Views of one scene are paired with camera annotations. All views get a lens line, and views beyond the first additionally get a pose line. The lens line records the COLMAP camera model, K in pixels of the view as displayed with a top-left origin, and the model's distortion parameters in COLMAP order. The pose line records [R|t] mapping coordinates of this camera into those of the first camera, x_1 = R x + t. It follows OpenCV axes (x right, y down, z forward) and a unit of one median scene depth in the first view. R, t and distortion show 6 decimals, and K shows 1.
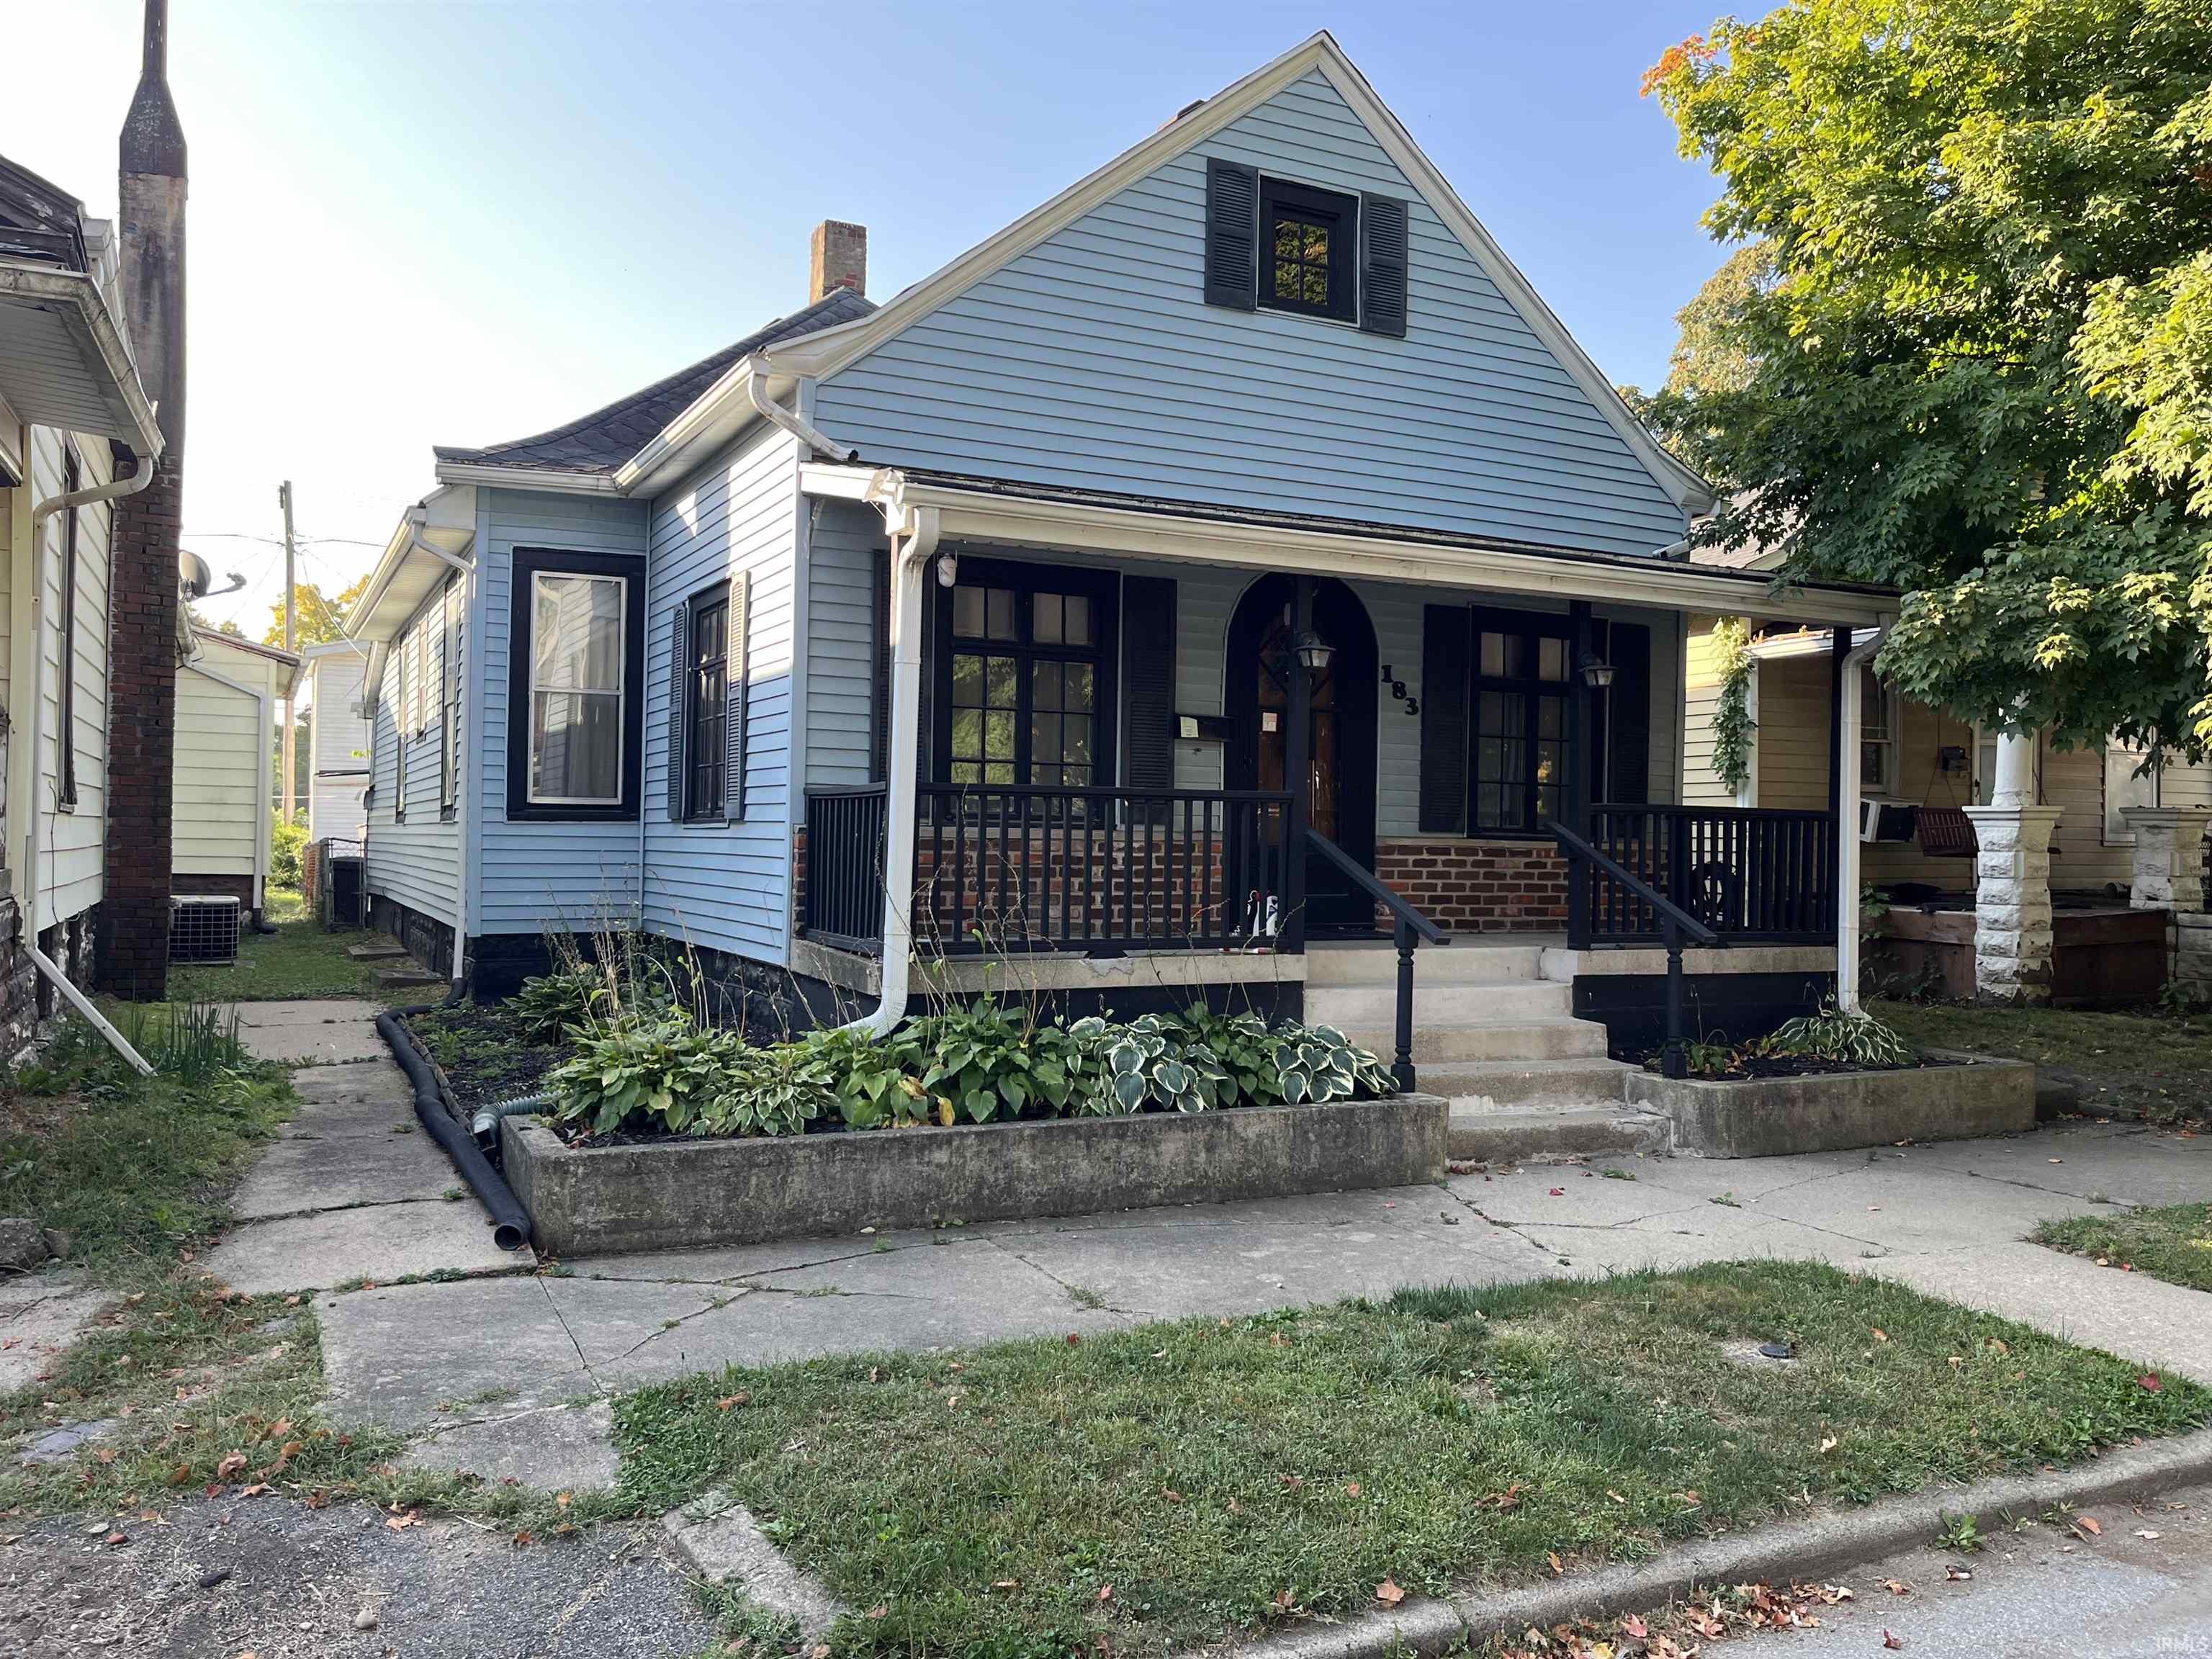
lens RADIAL K [[1698.4, 0, 1110.7], [0, 1698.4, 838.3], [0, 0, 1]] dist [0.080614, -0.007884]
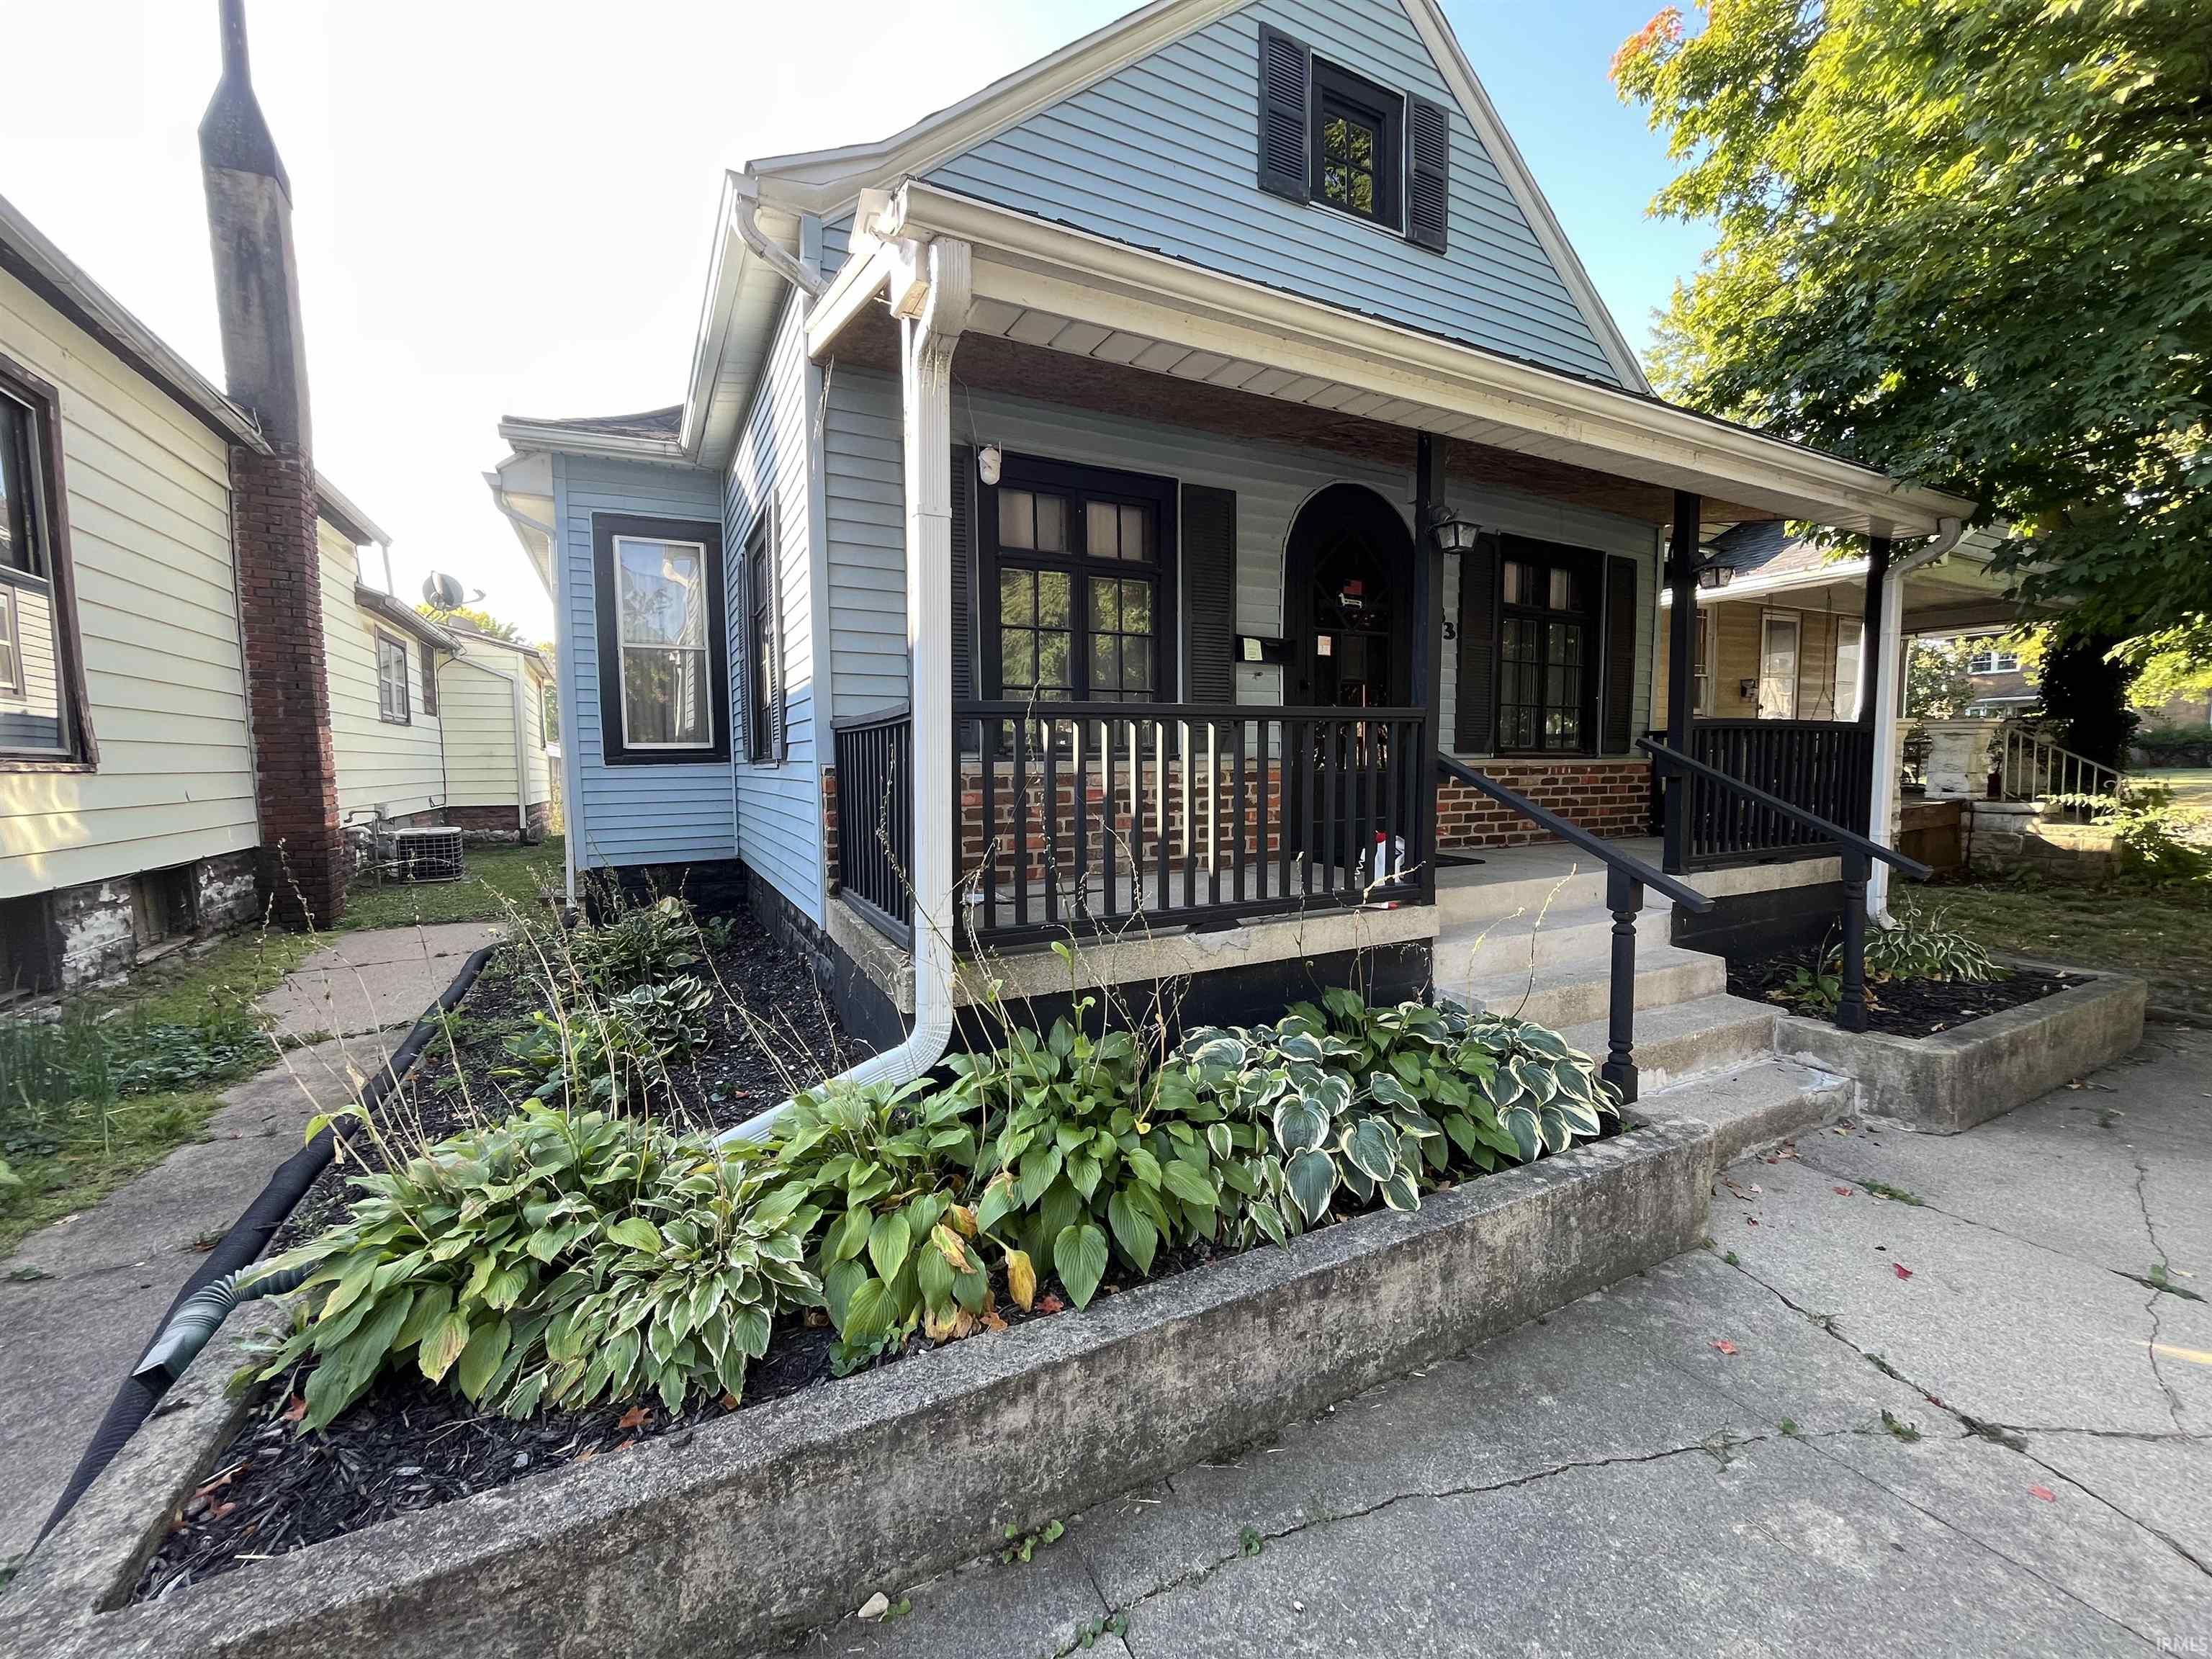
lens RADIAL K [[897.1, 0, 1110.9], [0, 897.1, 835.1], [0, 0, 1]] dist [-0.003084, 0.000235]
pose [[0.999242, -0.029254, 0.025696, -0.049826], [0.027015, 0.996137, 0.083555, -0.006083], [-0.028041, -0.082798, 0.996172, 0.509042]]
